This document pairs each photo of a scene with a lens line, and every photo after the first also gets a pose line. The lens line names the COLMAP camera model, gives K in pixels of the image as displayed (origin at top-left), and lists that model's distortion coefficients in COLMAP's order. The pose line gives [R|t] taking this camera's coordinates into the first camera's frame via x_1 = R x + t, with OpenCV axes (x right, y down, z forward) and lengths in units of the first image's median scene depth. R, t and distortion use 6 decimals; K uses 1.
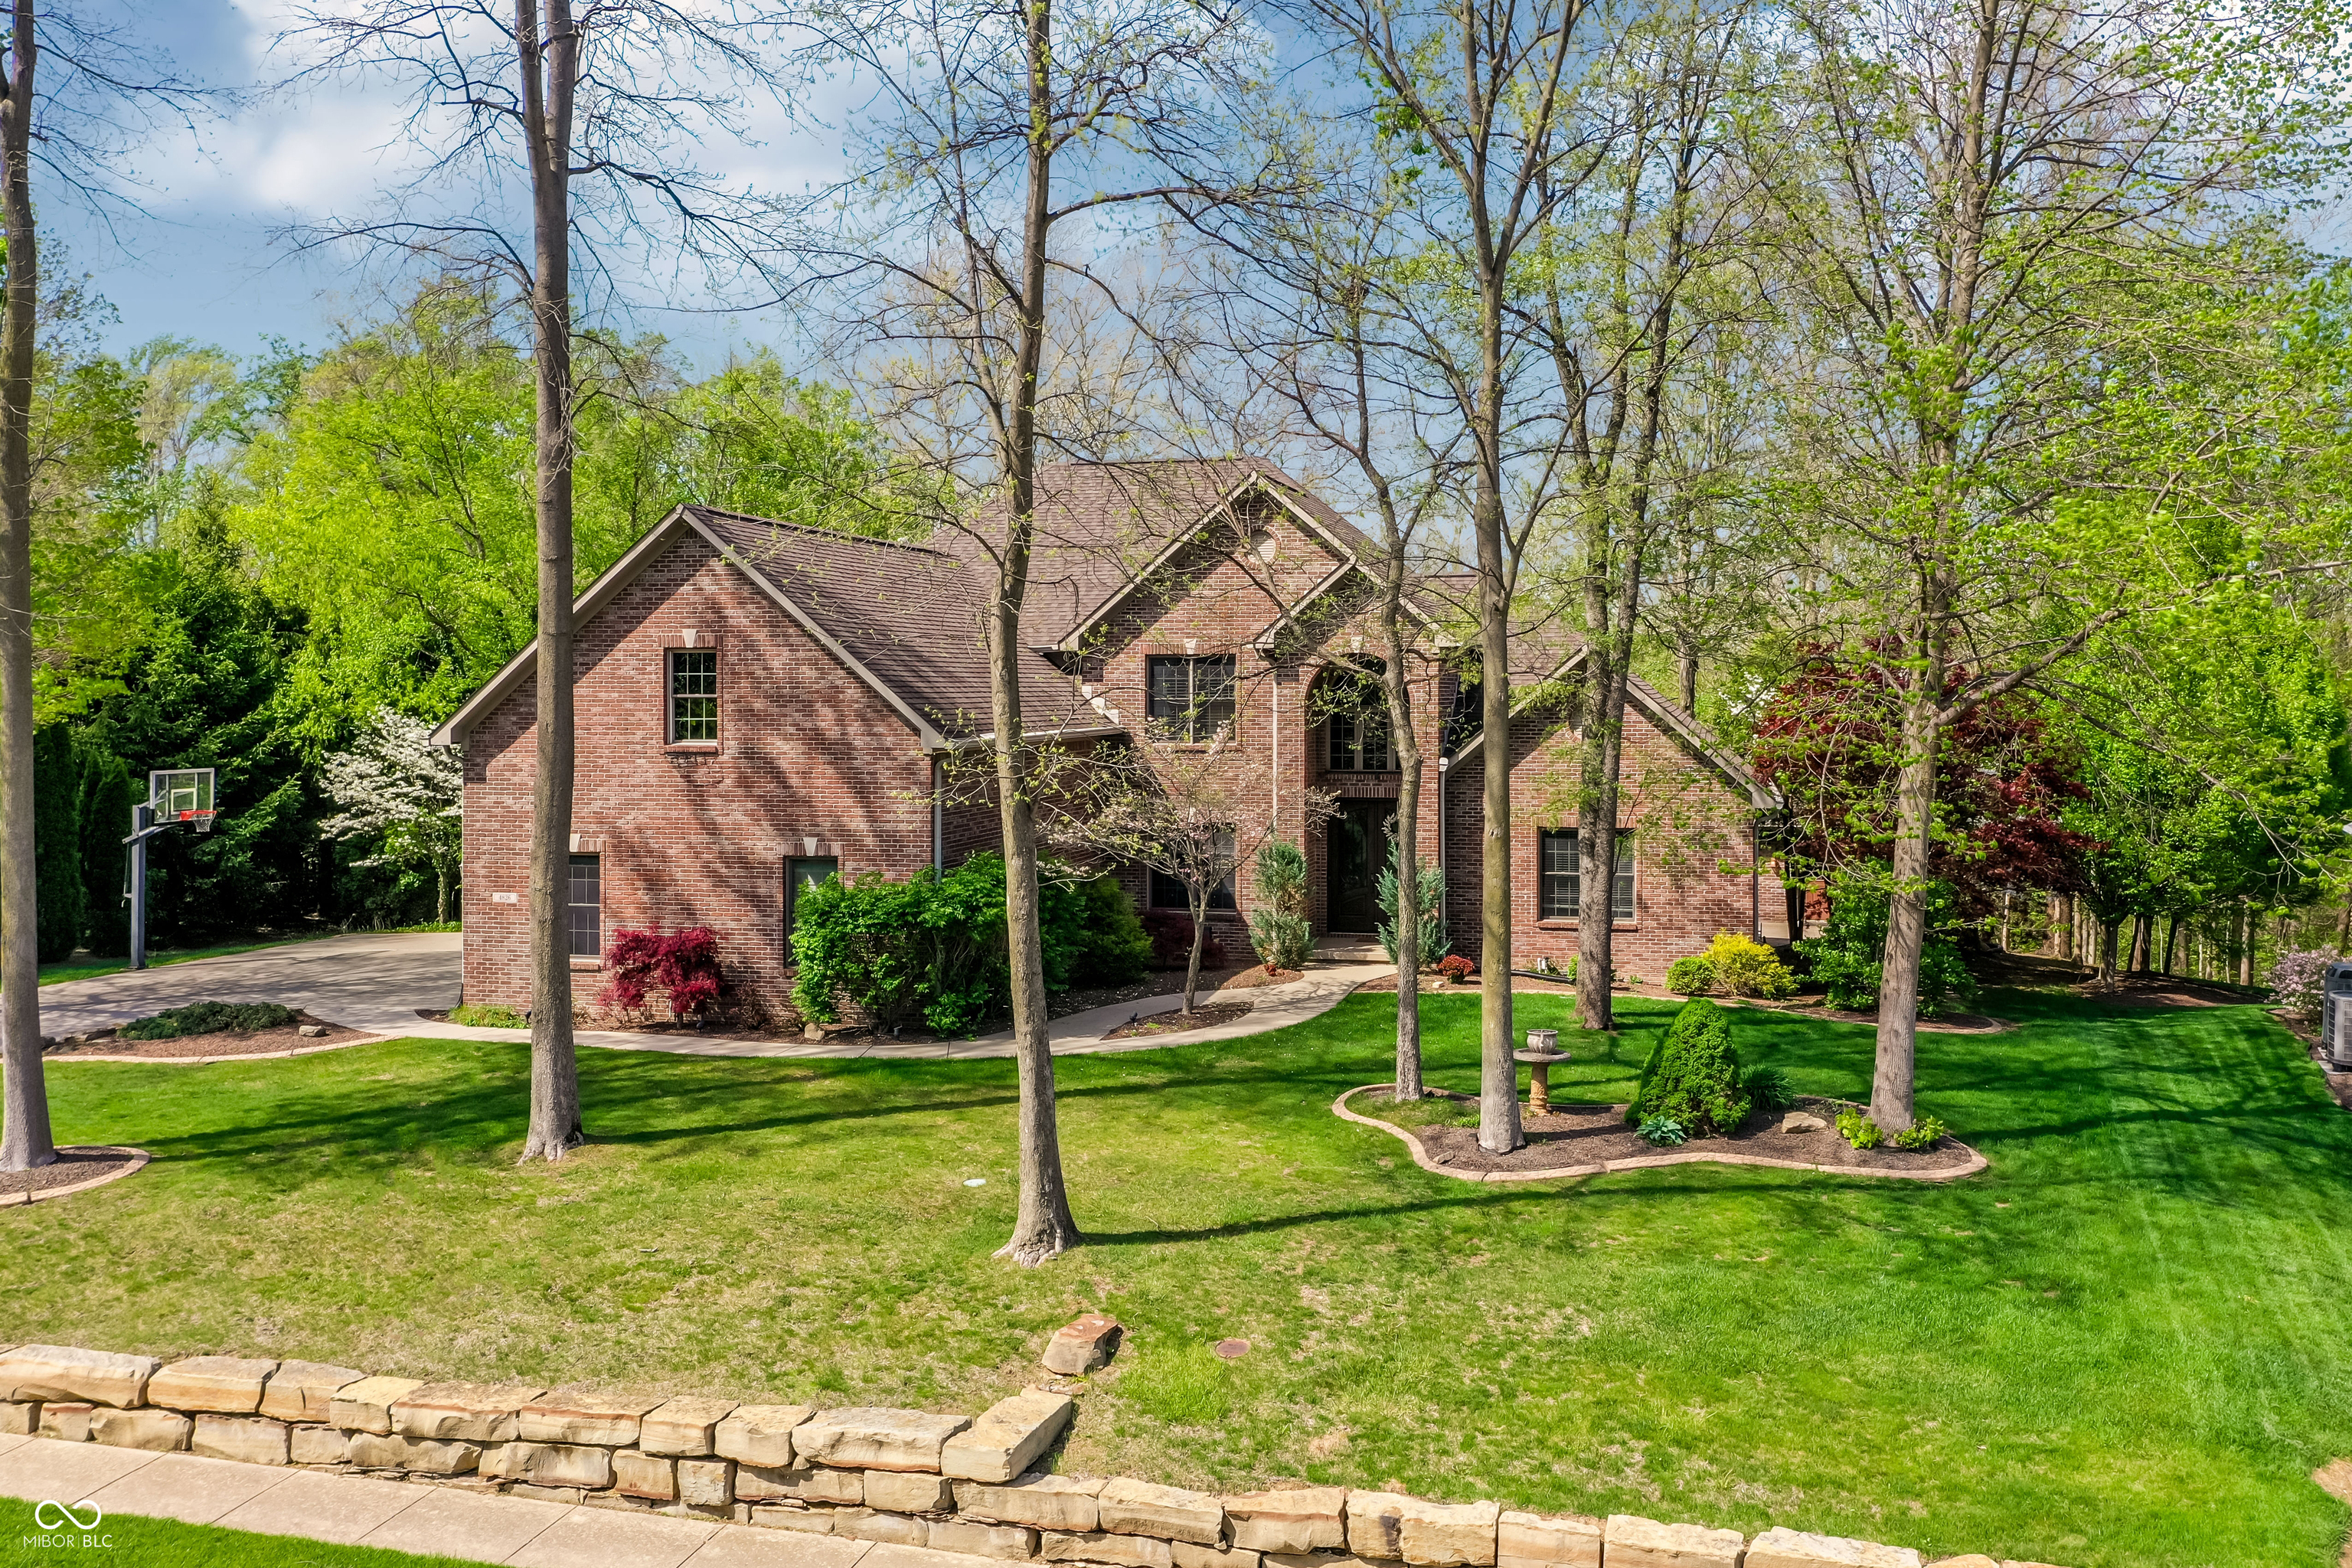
lens RADIAL K [[2757.6, 0, 1762.2], [0, 2757.6, 641.8], [0, 0, 1]] dist [0.013515, -0.009271]
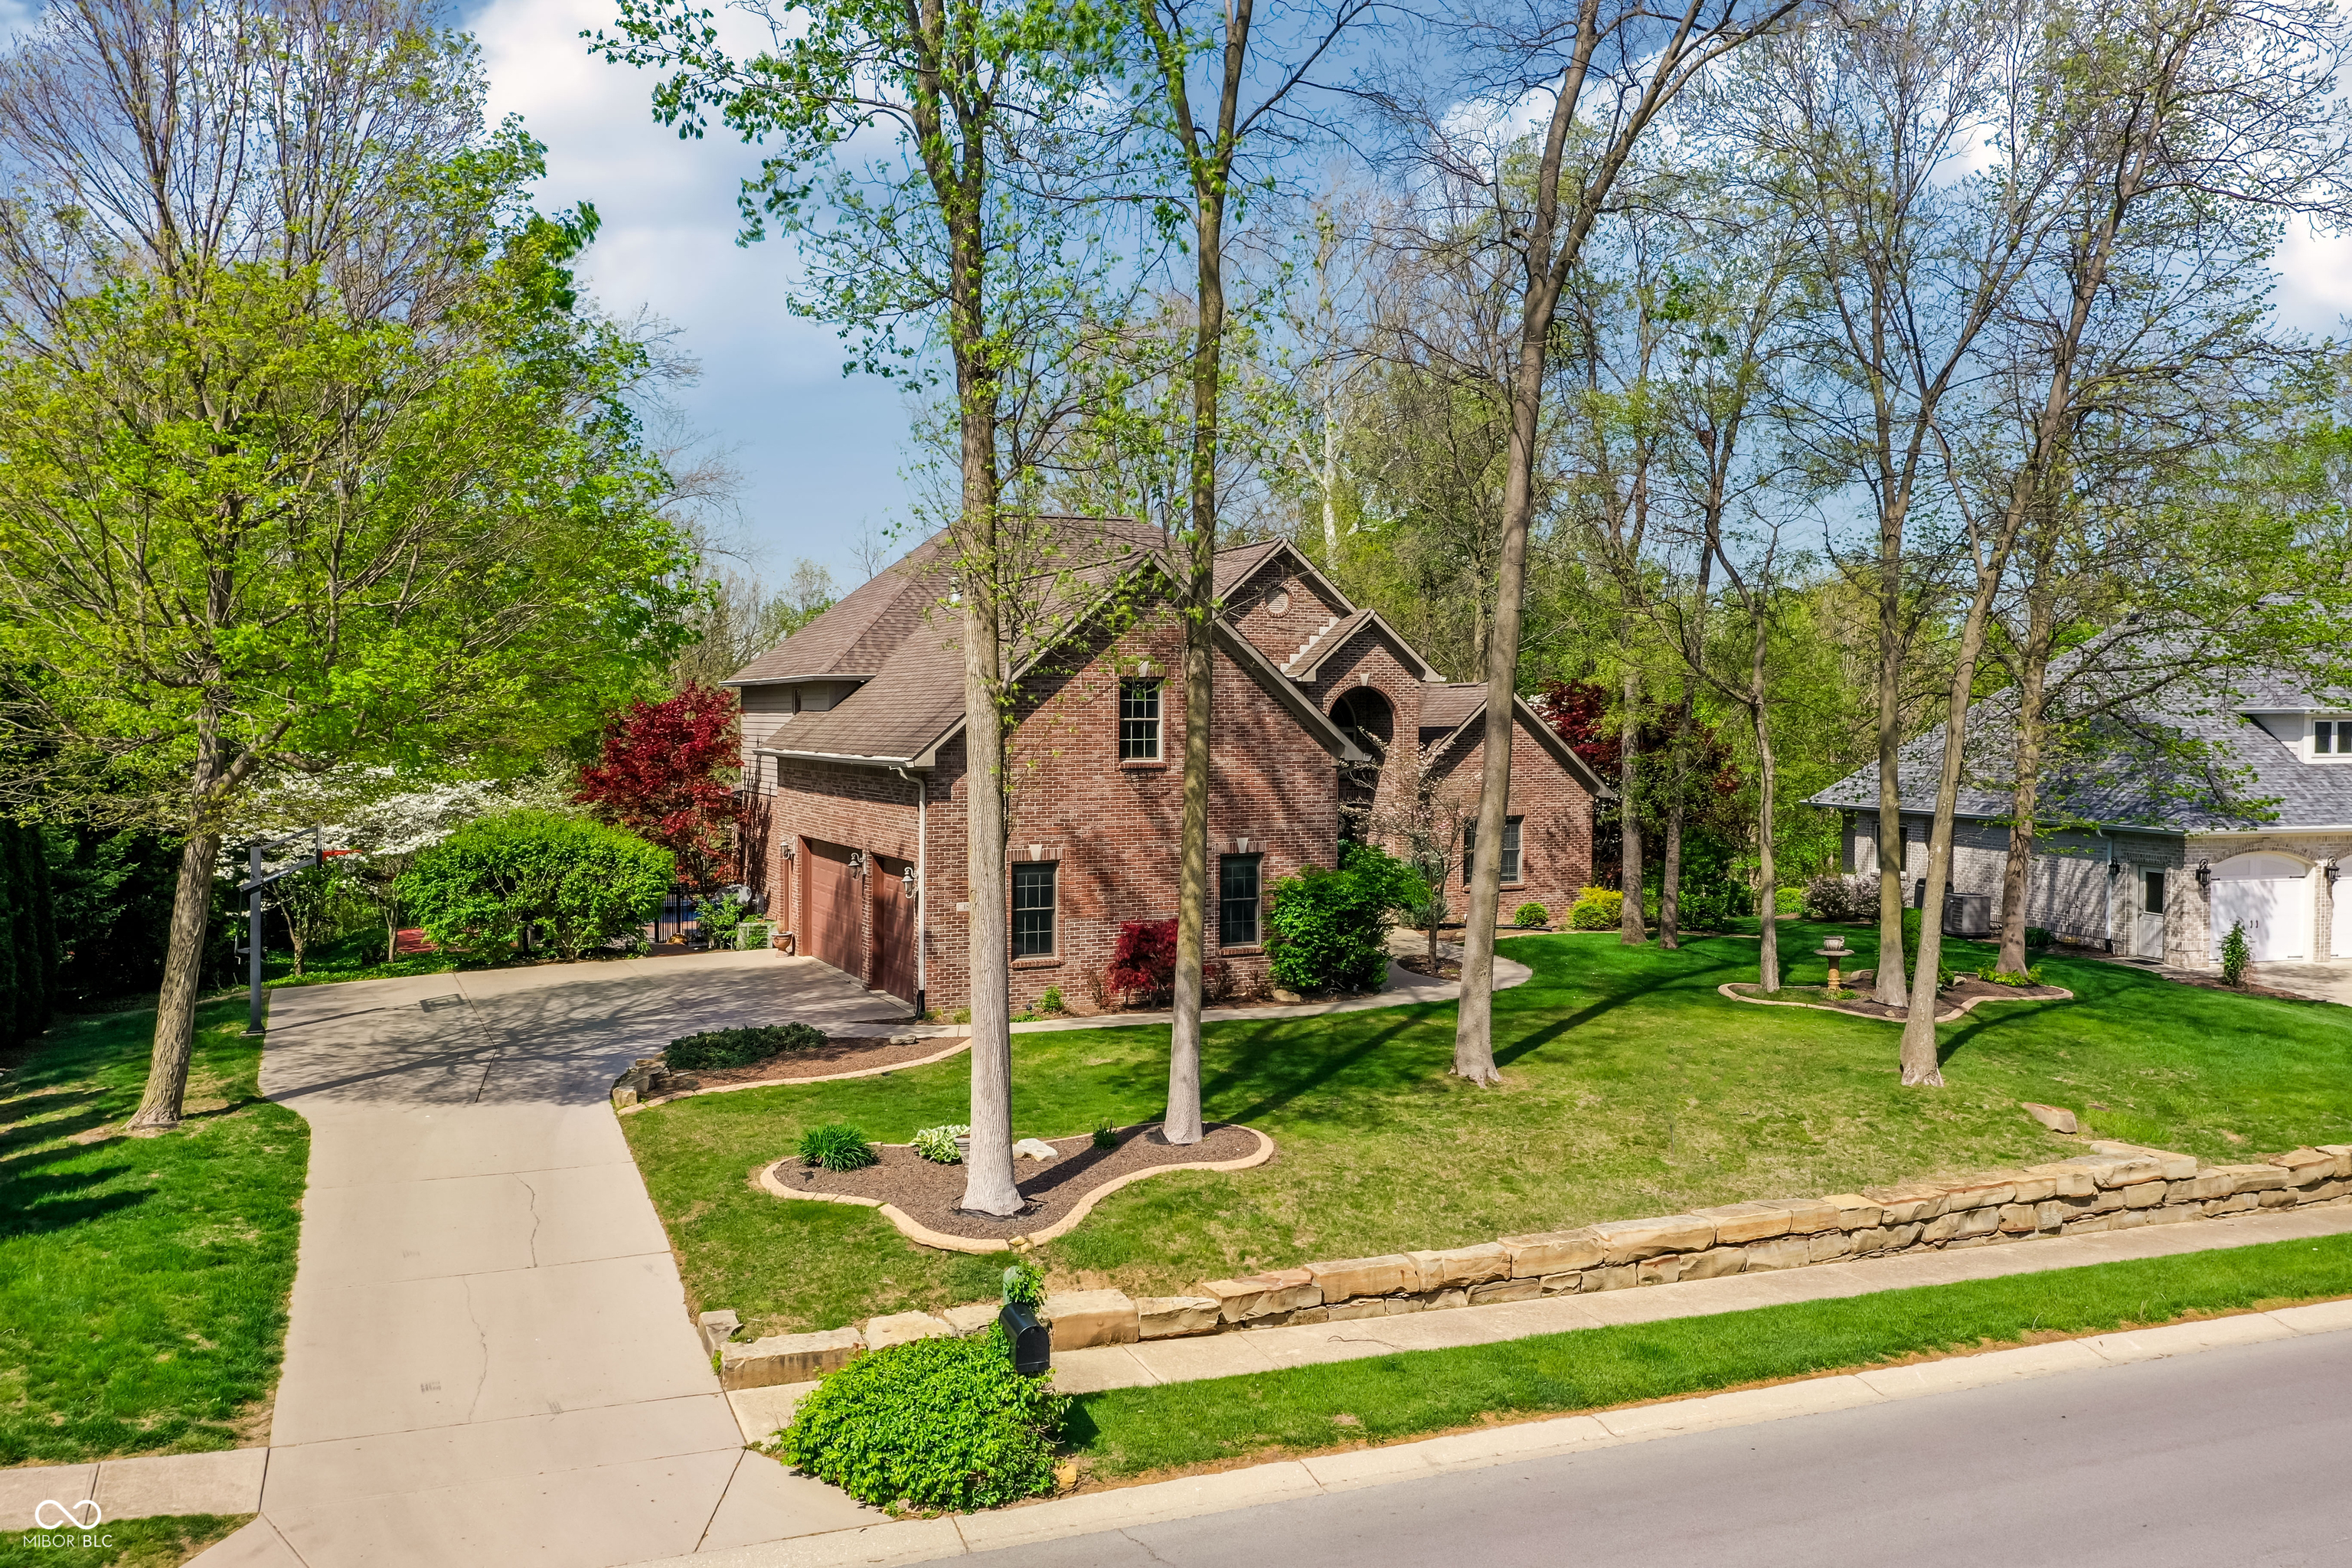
lens RADIAL K [[2738.9, 0, 1176.5], [0, 2738.9, 892.9], [0, 0, 1]] dist [0.007616, 0.023998]
pose [[0.655771, -0.048816, 0.753380, -1.613585], [-0.008506, 0.997366, 0.072029, 0.012332], [-0.754912, -0.053643, 0.653629, 0.316349]]
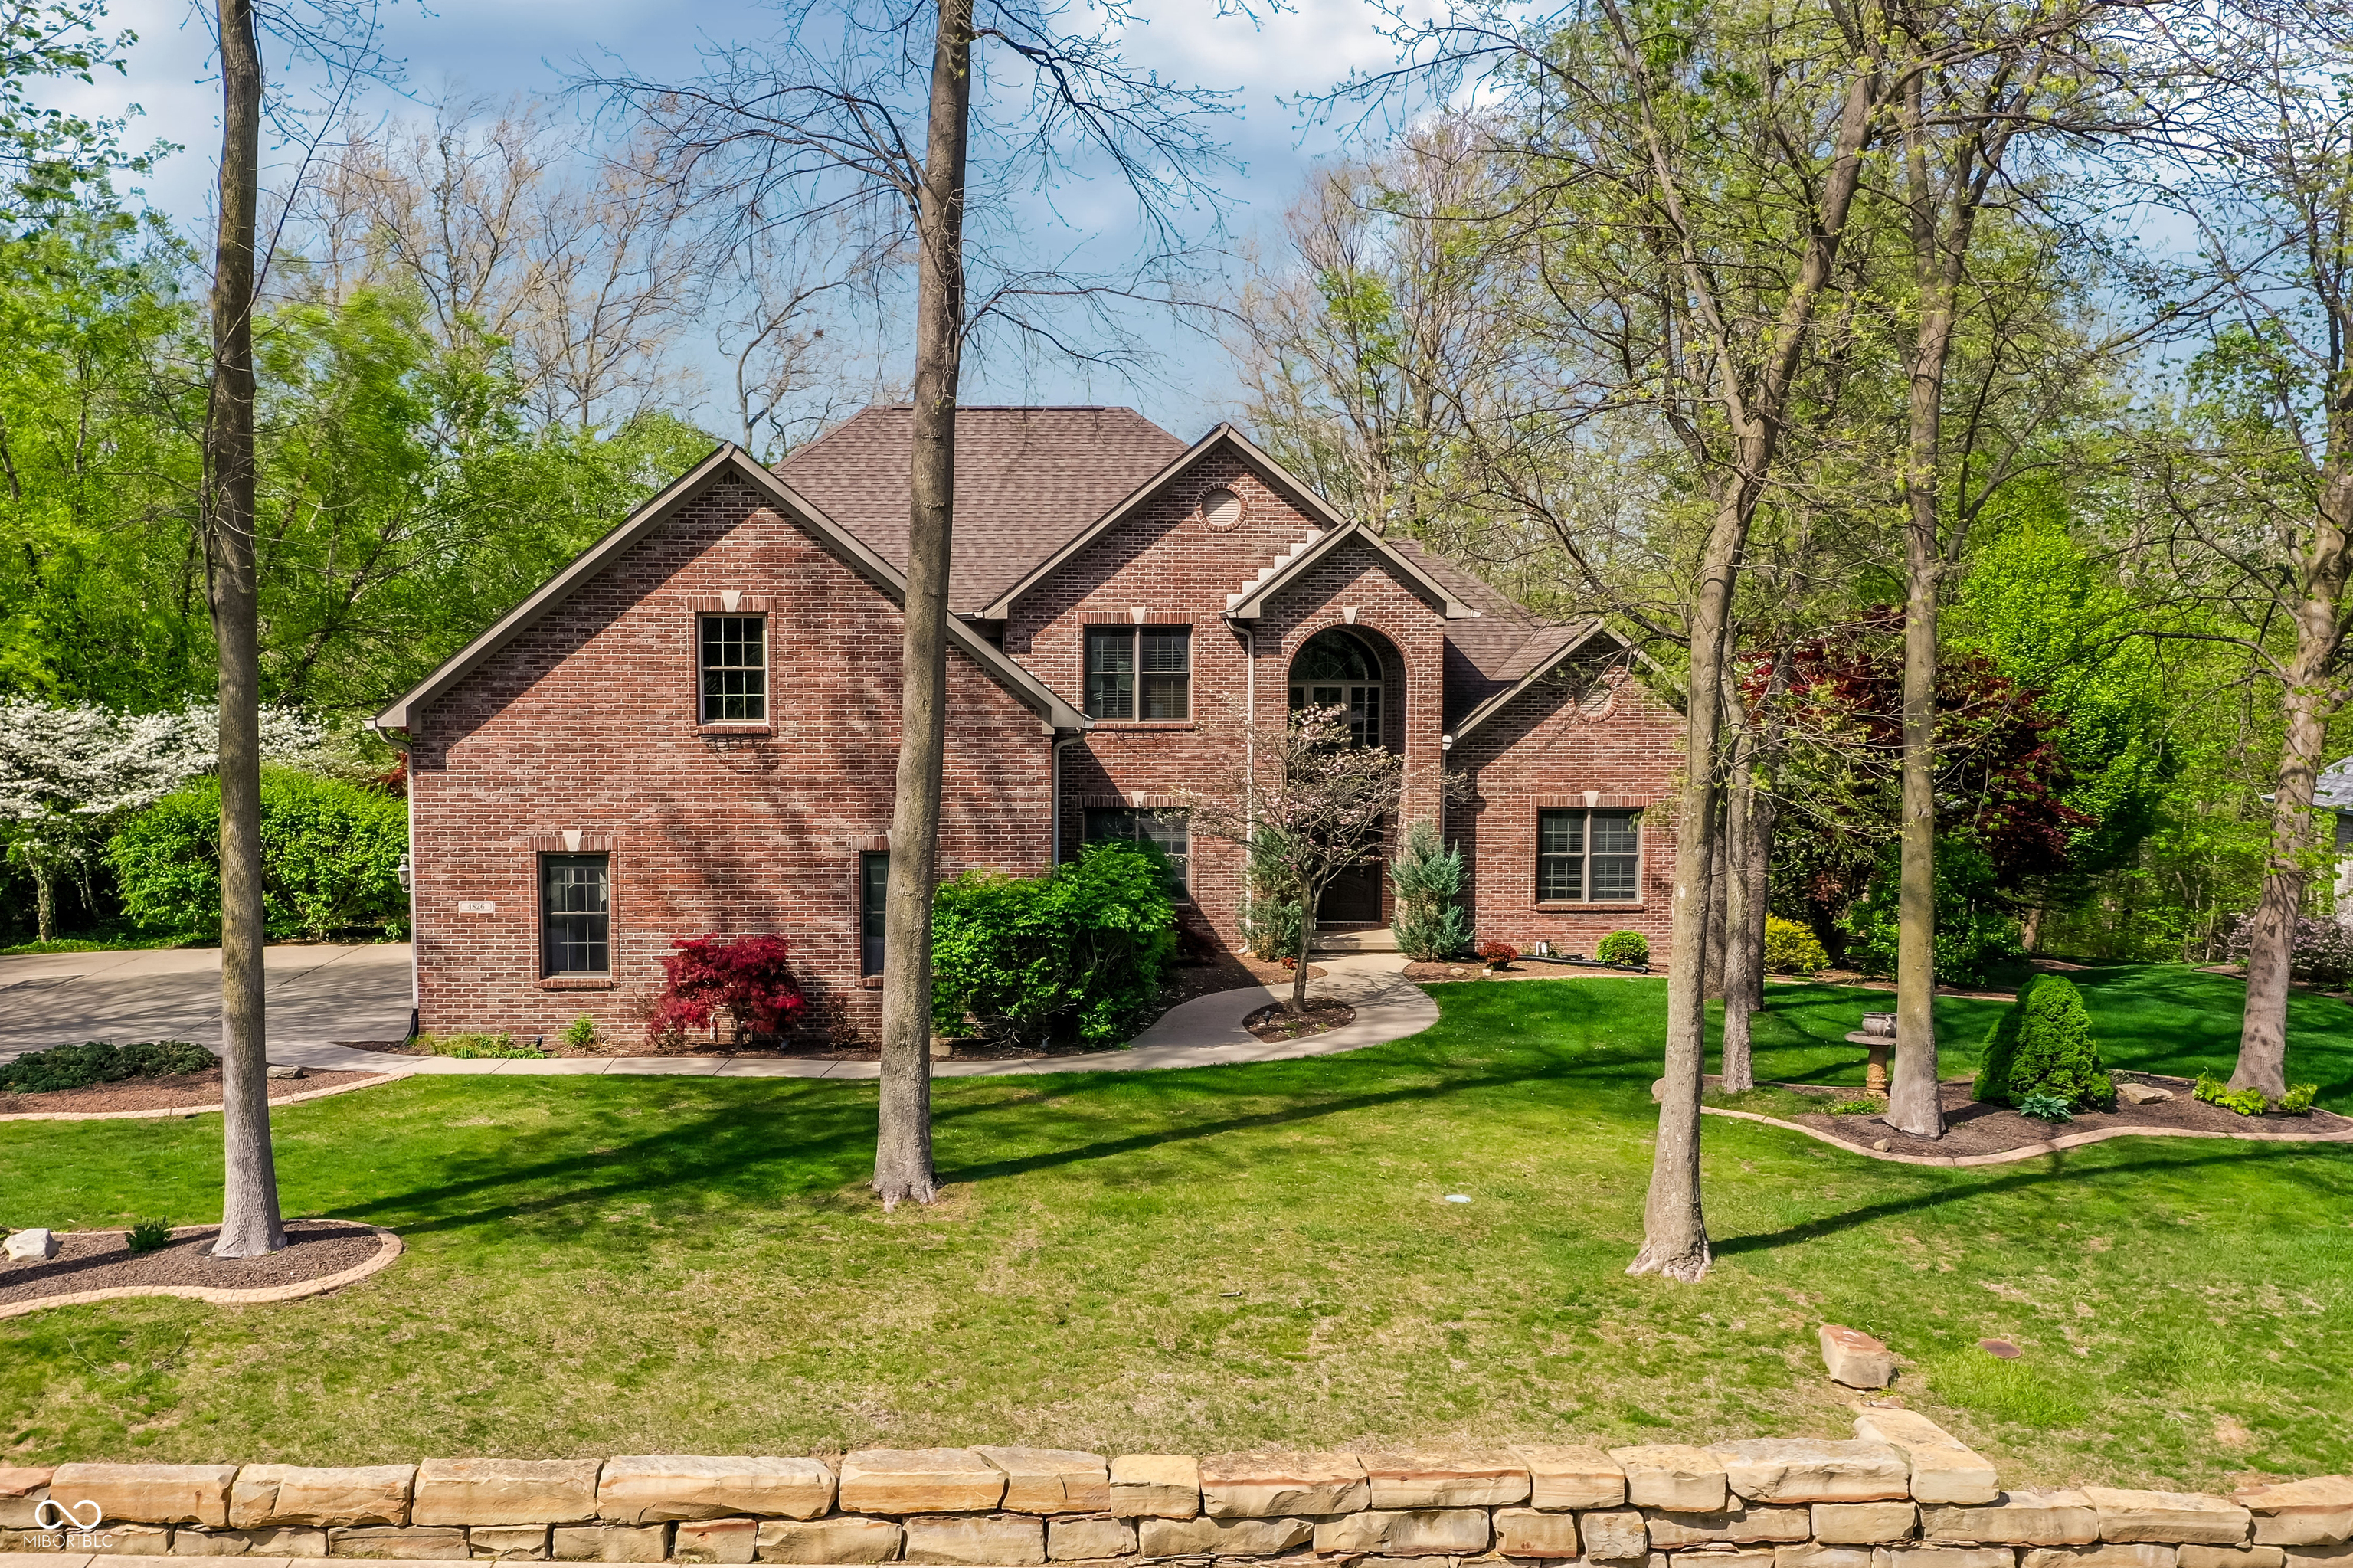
lens RADIAL K [[2740.2, 0, 1177.0], [0, 2740.2, 892.9], [0, 0, 1]] dist [0.007616, 0.023998]
pose [[0.947851, -0.024187, 0.317796, -0.690831], [-0.007643, 0.995104, 0.098533, 0.005176], [-0.318623, -0.095824, 0.943025, 0.185469]]
